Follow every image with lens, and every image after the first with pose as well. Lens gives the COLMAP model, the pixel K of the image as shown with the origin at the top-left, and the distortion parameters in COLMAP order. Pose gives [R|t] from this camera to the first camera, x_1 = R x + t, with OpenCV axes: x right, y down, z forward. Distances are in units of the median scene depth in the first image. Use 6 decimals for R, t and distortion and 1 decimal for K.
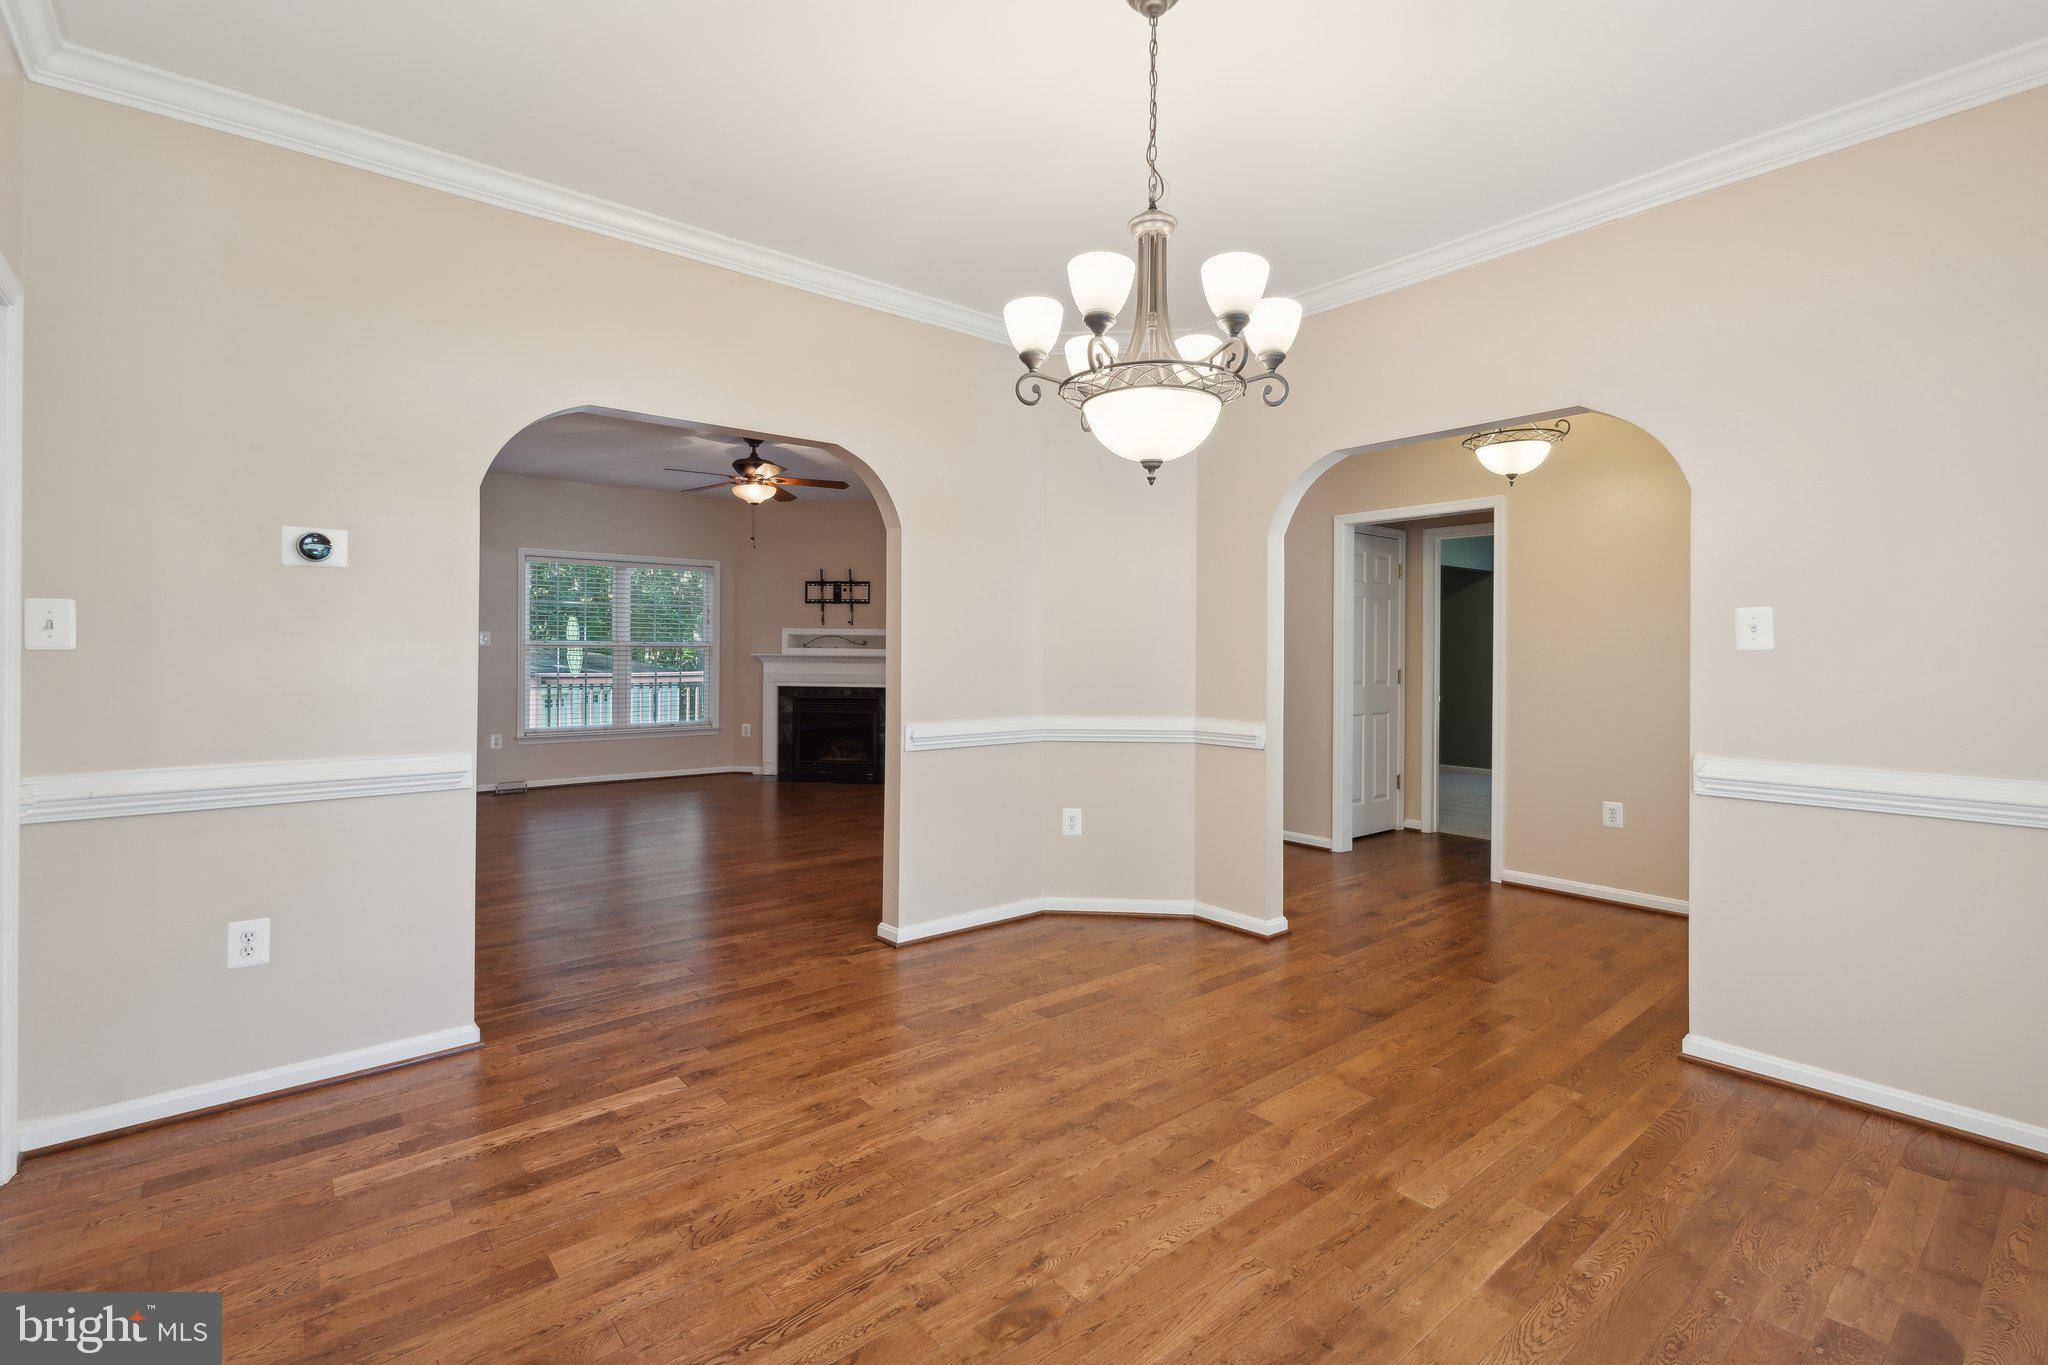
lens RADIAL K [[920.2, 0, 1024.0], [0, 920.2, 682.5], [0, 0, 1]] dist [-0.001988, -0.000466]
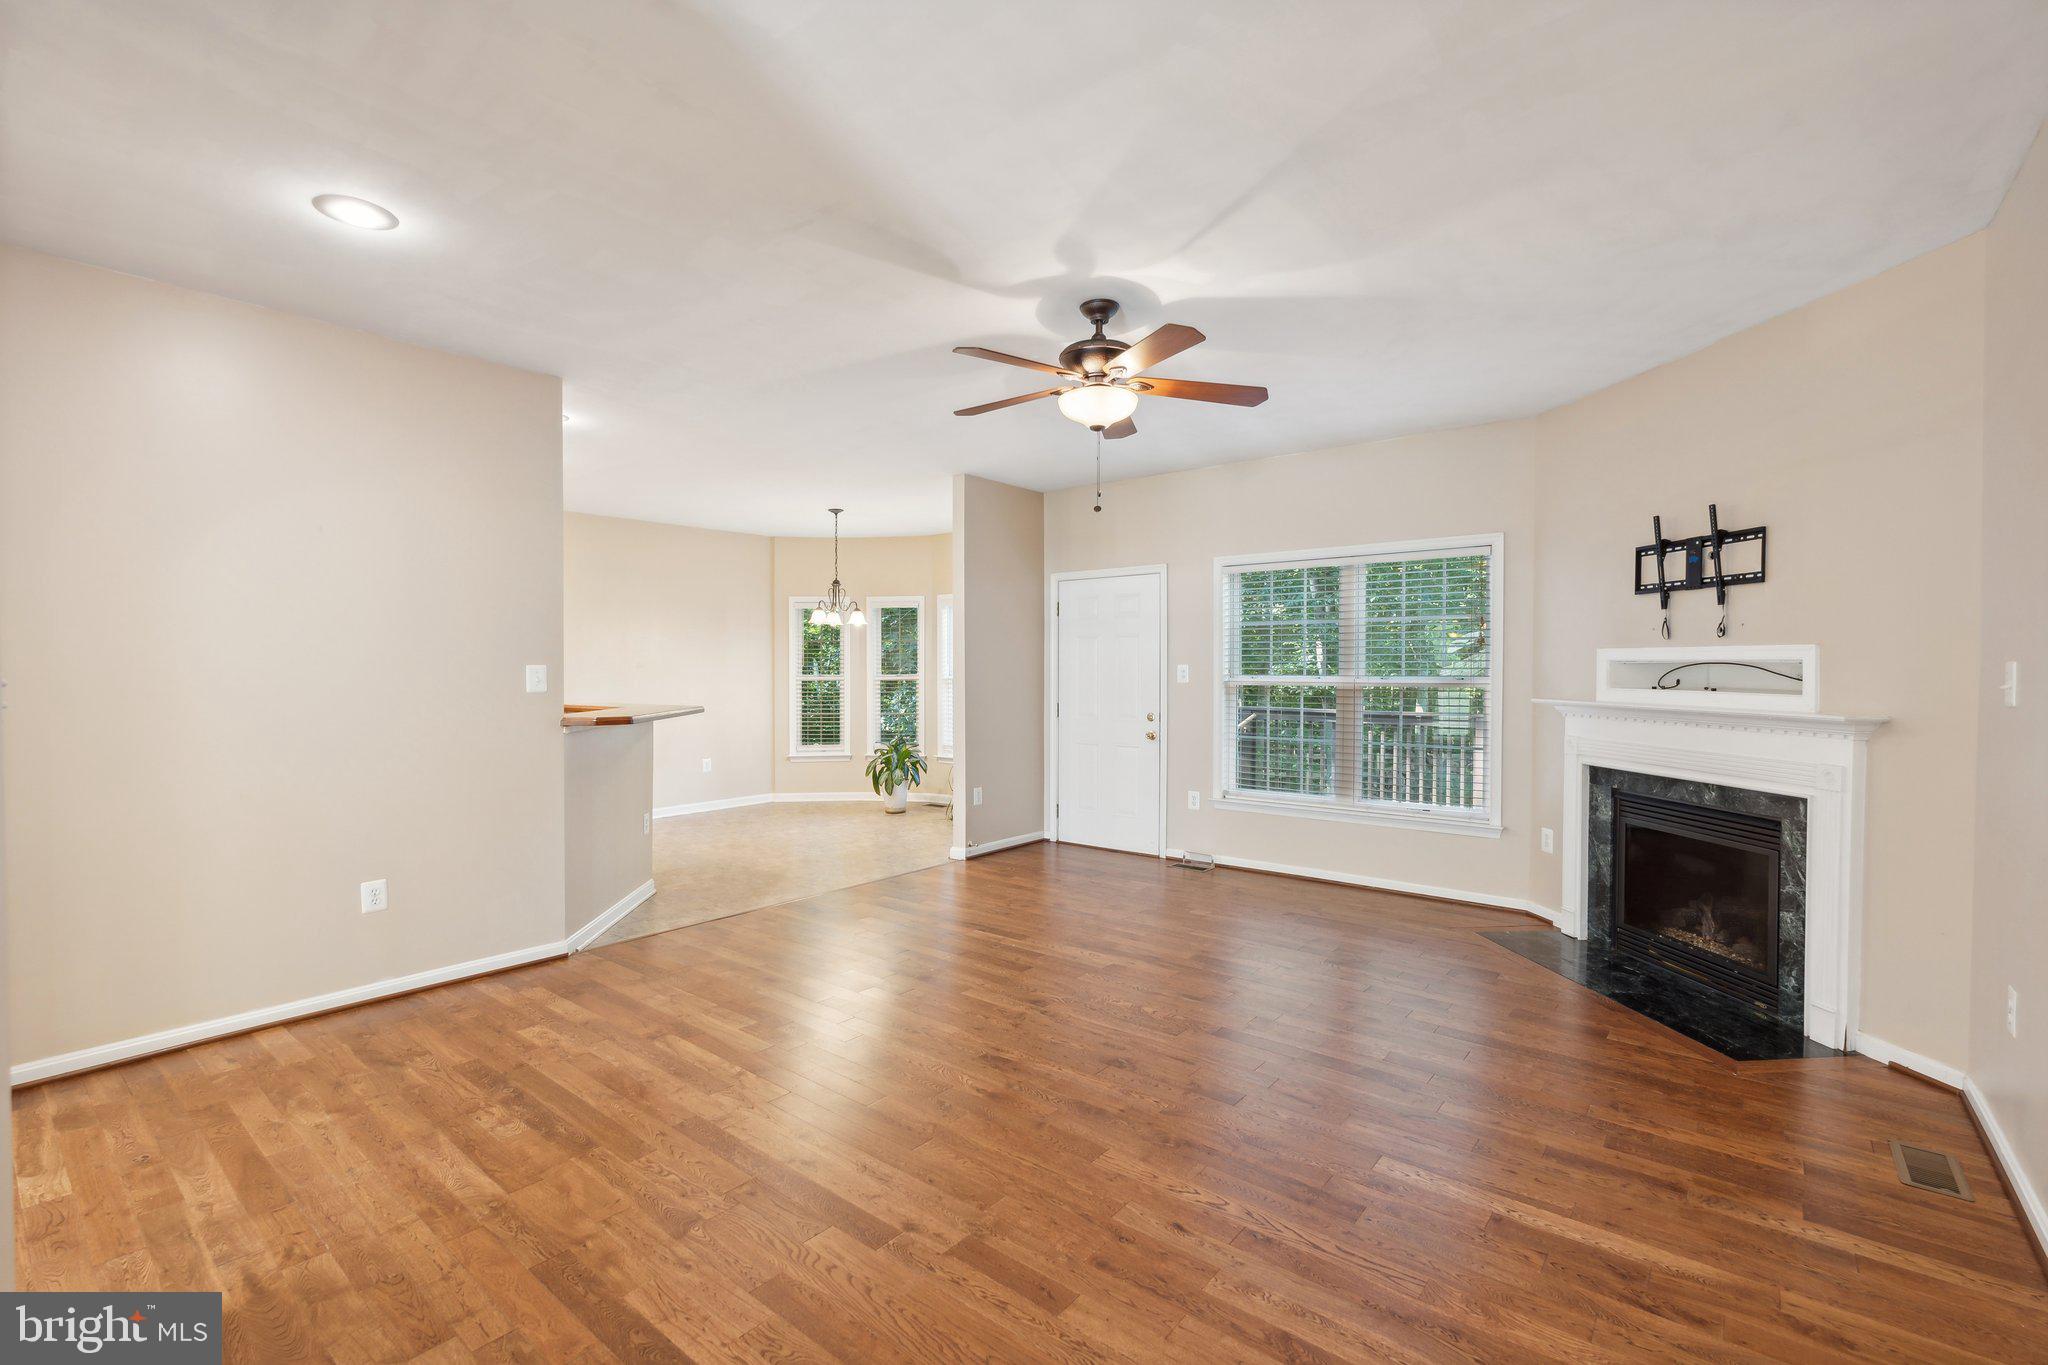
lens RADIAL K [[920.2, 0, 1024.0], [0, 920.2, 682.5], [0, 0, 1]] dist [-0.001988, -0.000466]
pose [[0.195675, 0.007006, -0.980644, 0.165174], [-0.039957, 0.999201, -0.000834, -0.028008], [0.979854, 0.039347, 0.195799, 0.601331]]
